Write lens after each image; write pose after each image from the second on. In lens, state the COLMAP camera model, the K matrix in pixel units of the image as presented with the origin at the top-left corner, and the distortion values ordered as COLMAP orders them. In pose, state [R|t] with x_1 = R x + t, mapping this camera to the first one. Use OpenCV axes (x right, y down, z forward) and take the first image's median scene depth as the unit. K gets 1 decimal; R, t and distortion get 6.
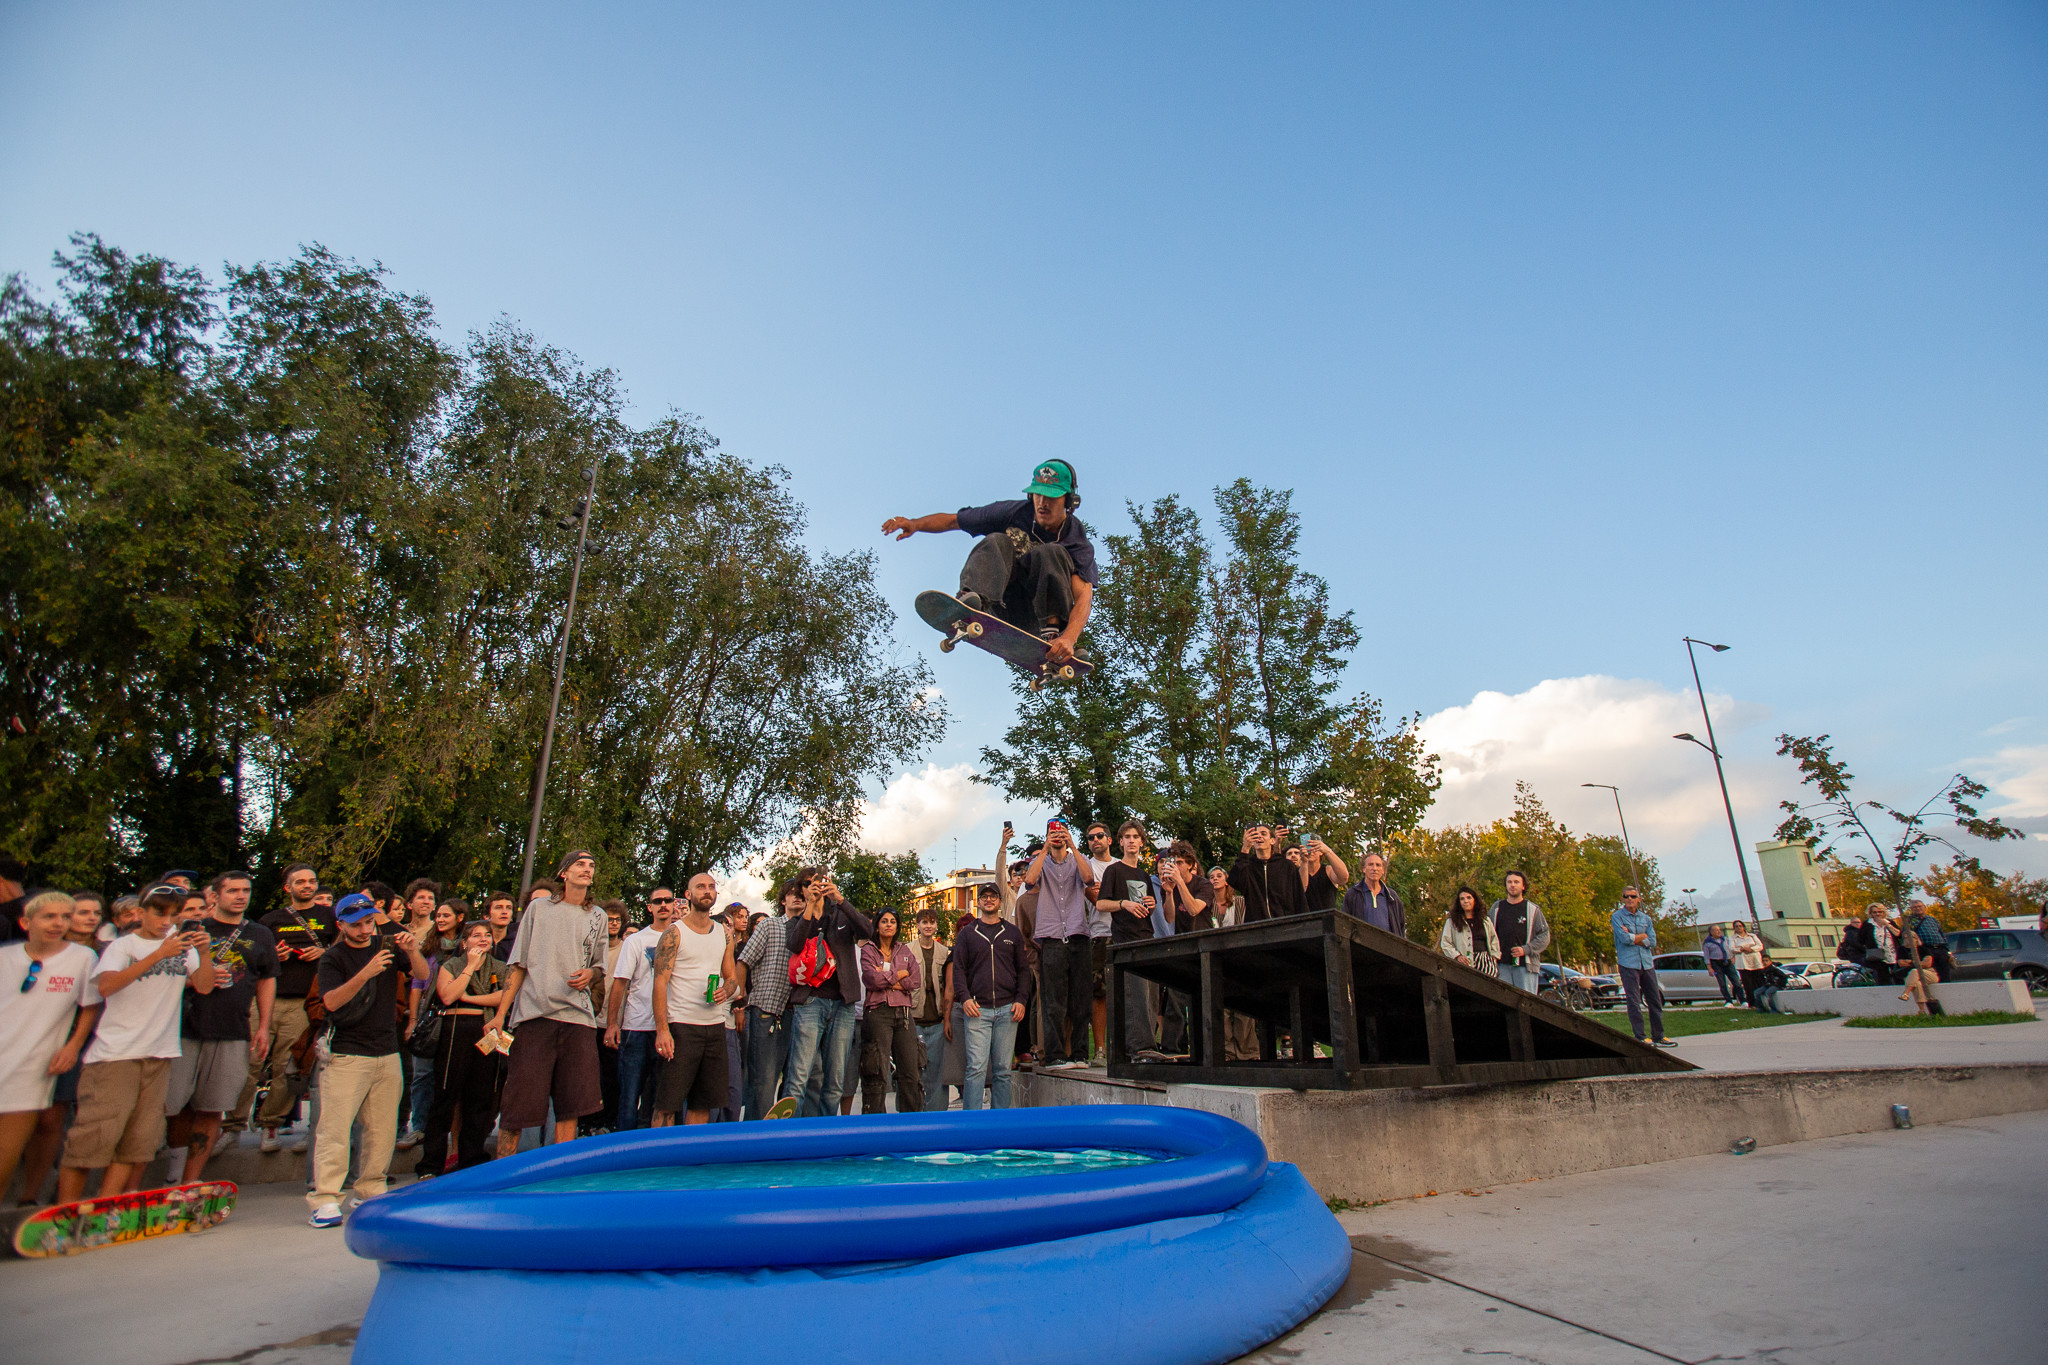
lens RADIAL K [[1022.7, 0, 1024.0], [0, 1022.7, 682.5], [0, 0, 1]] dist [-0.101715, 0.039228]
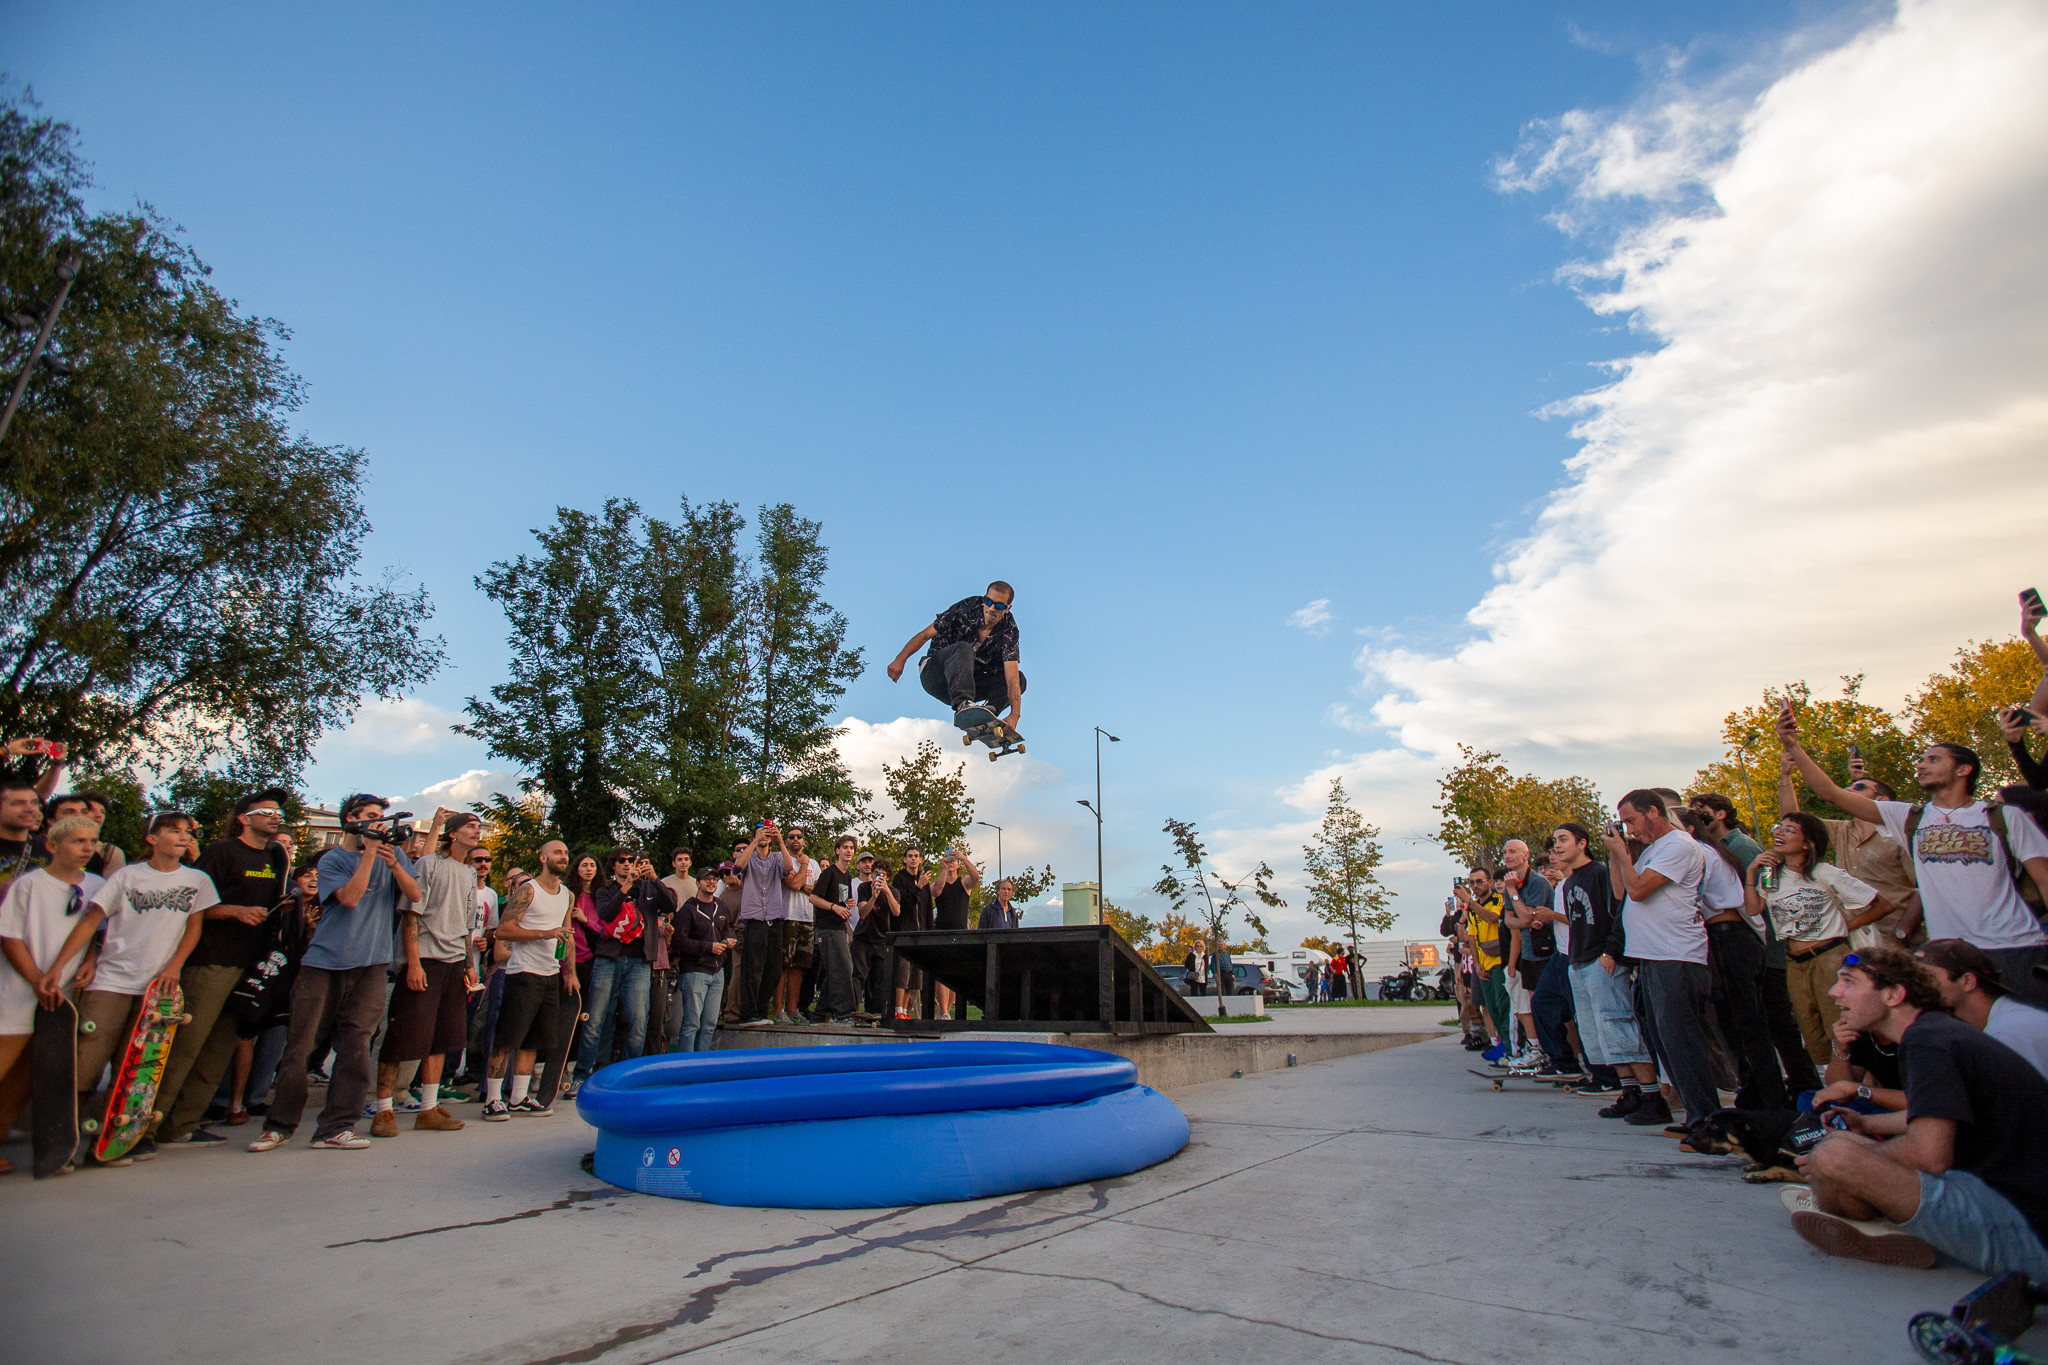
lens RADIAL K [[1022.7, 0, 1024.0], [0, 1022.7, 682.5], [0, 0, 1]] dist [-0.101715, 0.039228]
pose [[0.800199, 0.203793, 0.564047, -0.187549], [-0.210509, 0.976098, -0.054026, -0.010069], [-0.561576, -0.075505, 0.823973, -0.060938]]
